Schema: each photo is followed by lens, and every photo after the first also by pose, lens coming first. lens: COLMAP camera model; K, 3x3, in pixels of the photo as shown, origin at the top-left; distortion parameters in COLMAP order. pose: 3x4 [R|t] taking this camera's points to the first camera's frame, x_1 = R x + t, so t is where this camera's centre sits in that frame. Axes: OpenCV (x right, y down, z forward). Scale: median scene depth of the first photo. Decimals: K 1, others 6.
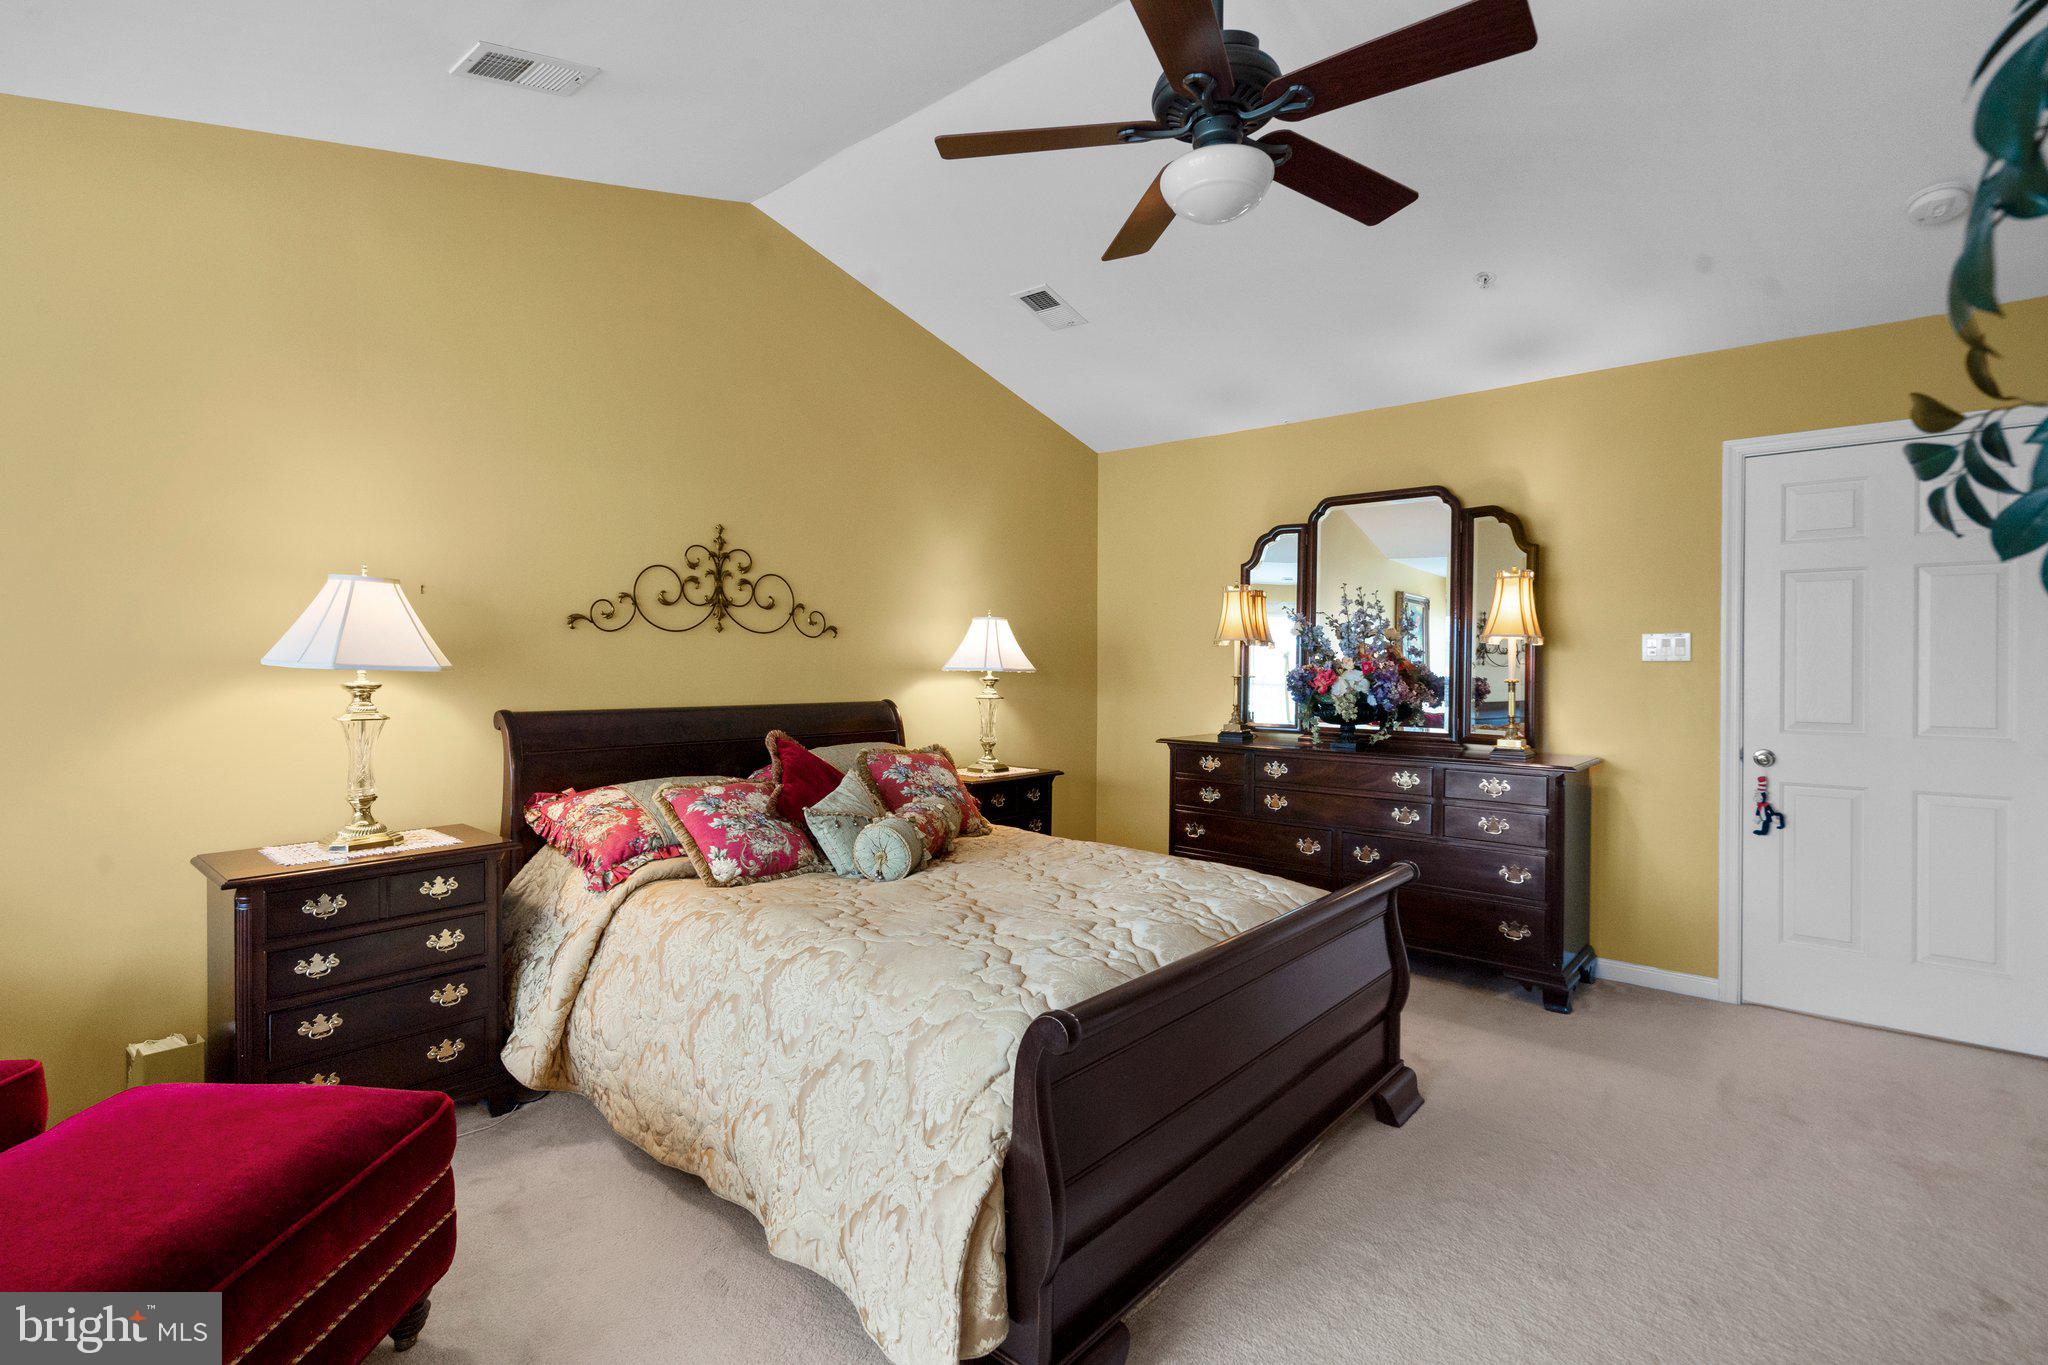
lens RADIAL K [[942.3, 0, 1004.7], [0, 942.3, 668.9], [0, 0, 1]] dist [-0.005030, 0.001676]
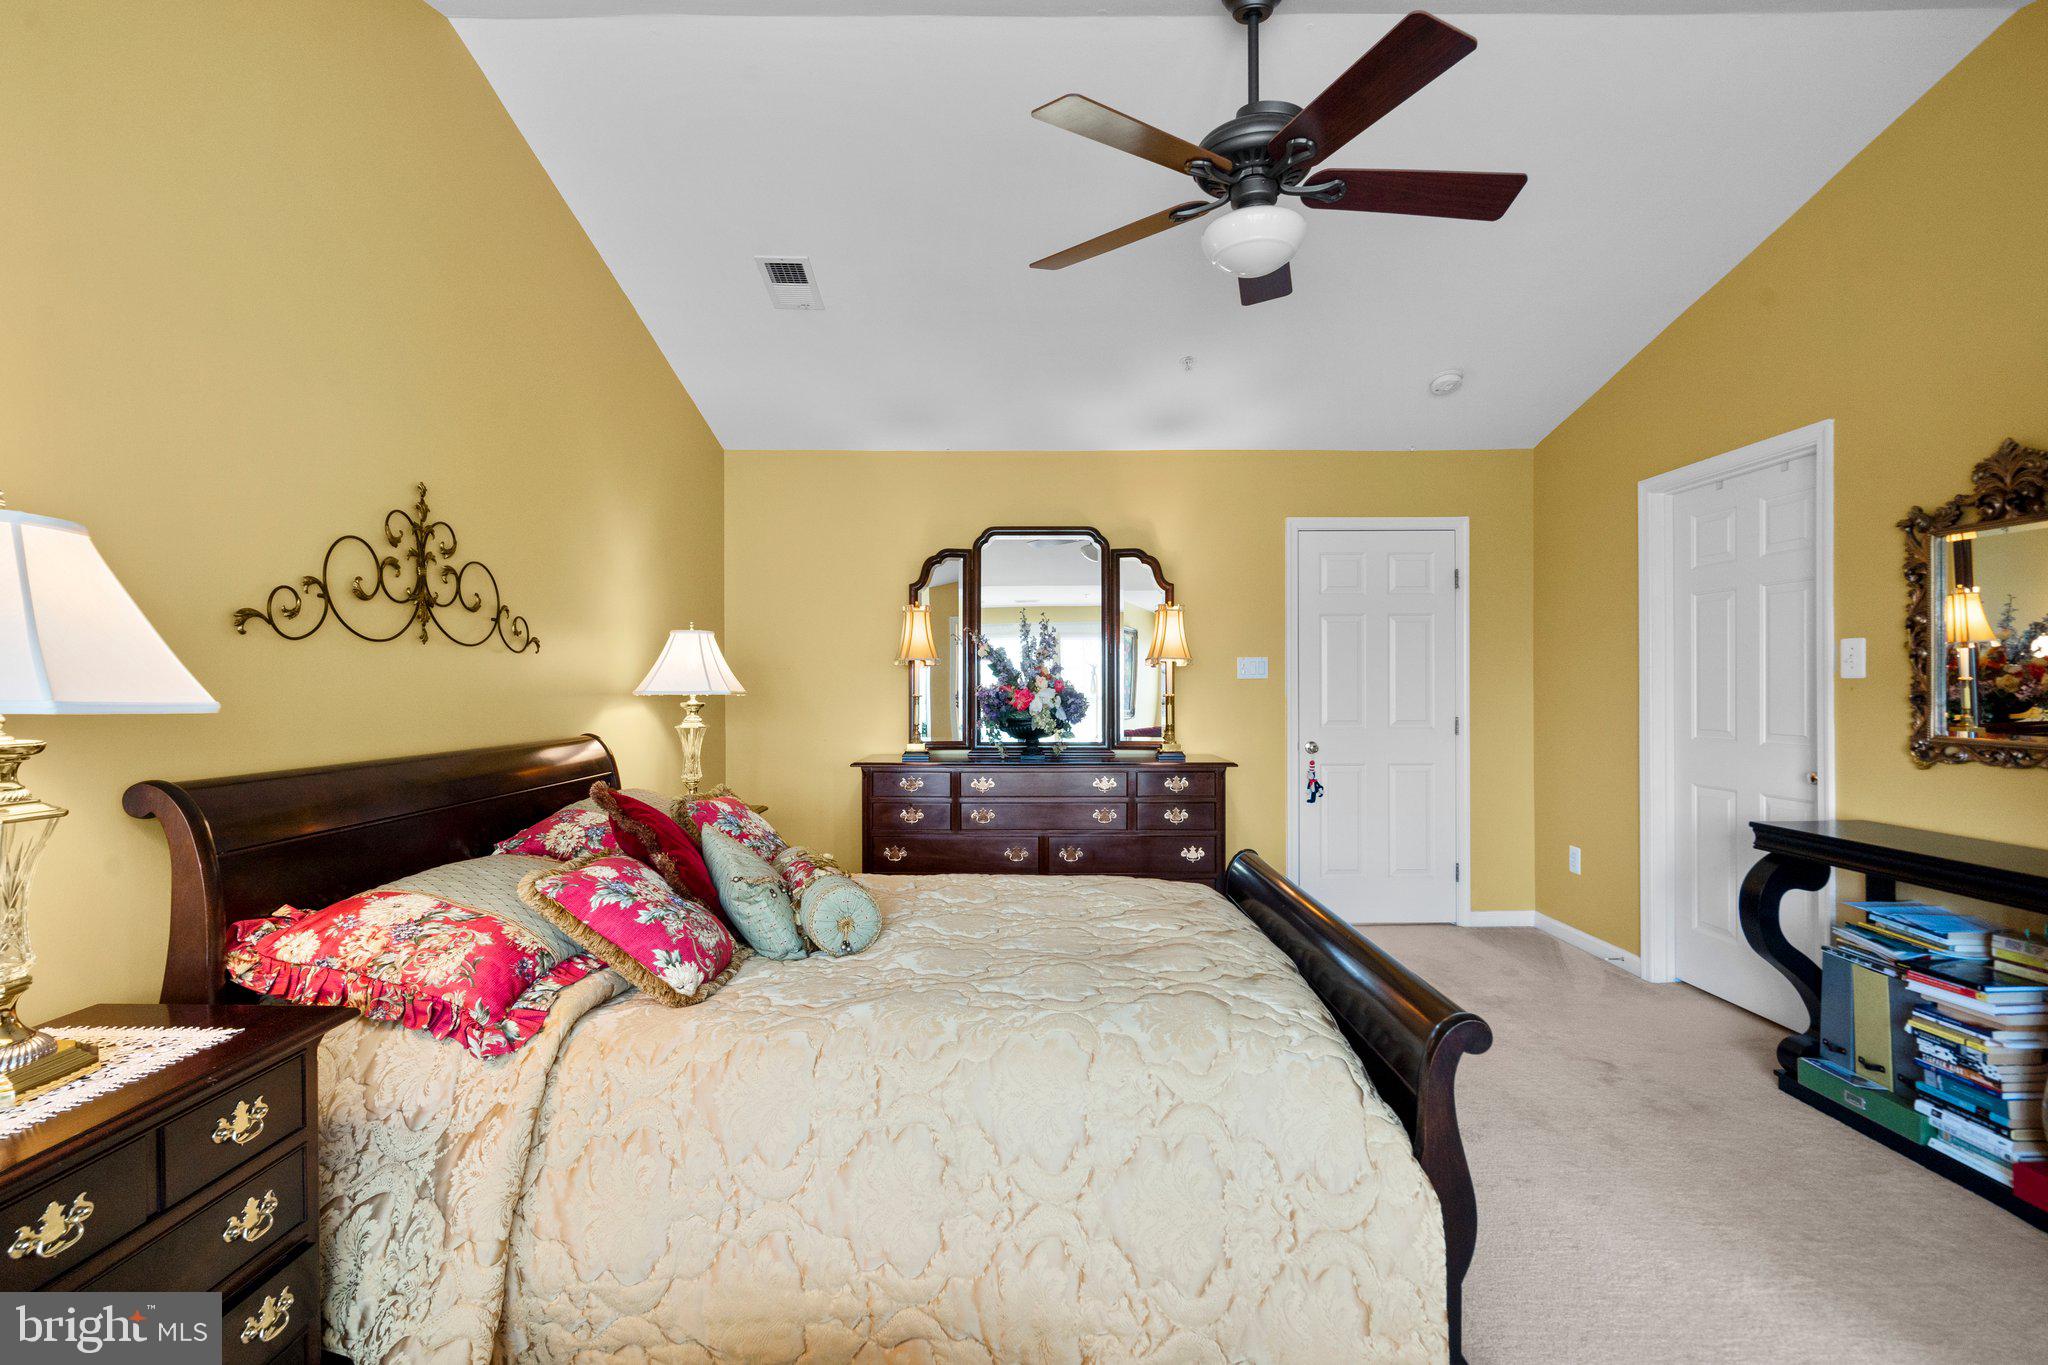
lens RADIAL K [[942.3, 0, 1011.2], [0, 942.3, 687.3], [0, 0, 1]] dist [-0.005030, 0.001676]
pose [[0.758005, -0.011702, 0.652143, -0.424285], [0.011377, 0.999924, 0.004719, -0.006084], [-0.652149, 0.003842, 0.758081, 0.219997]]
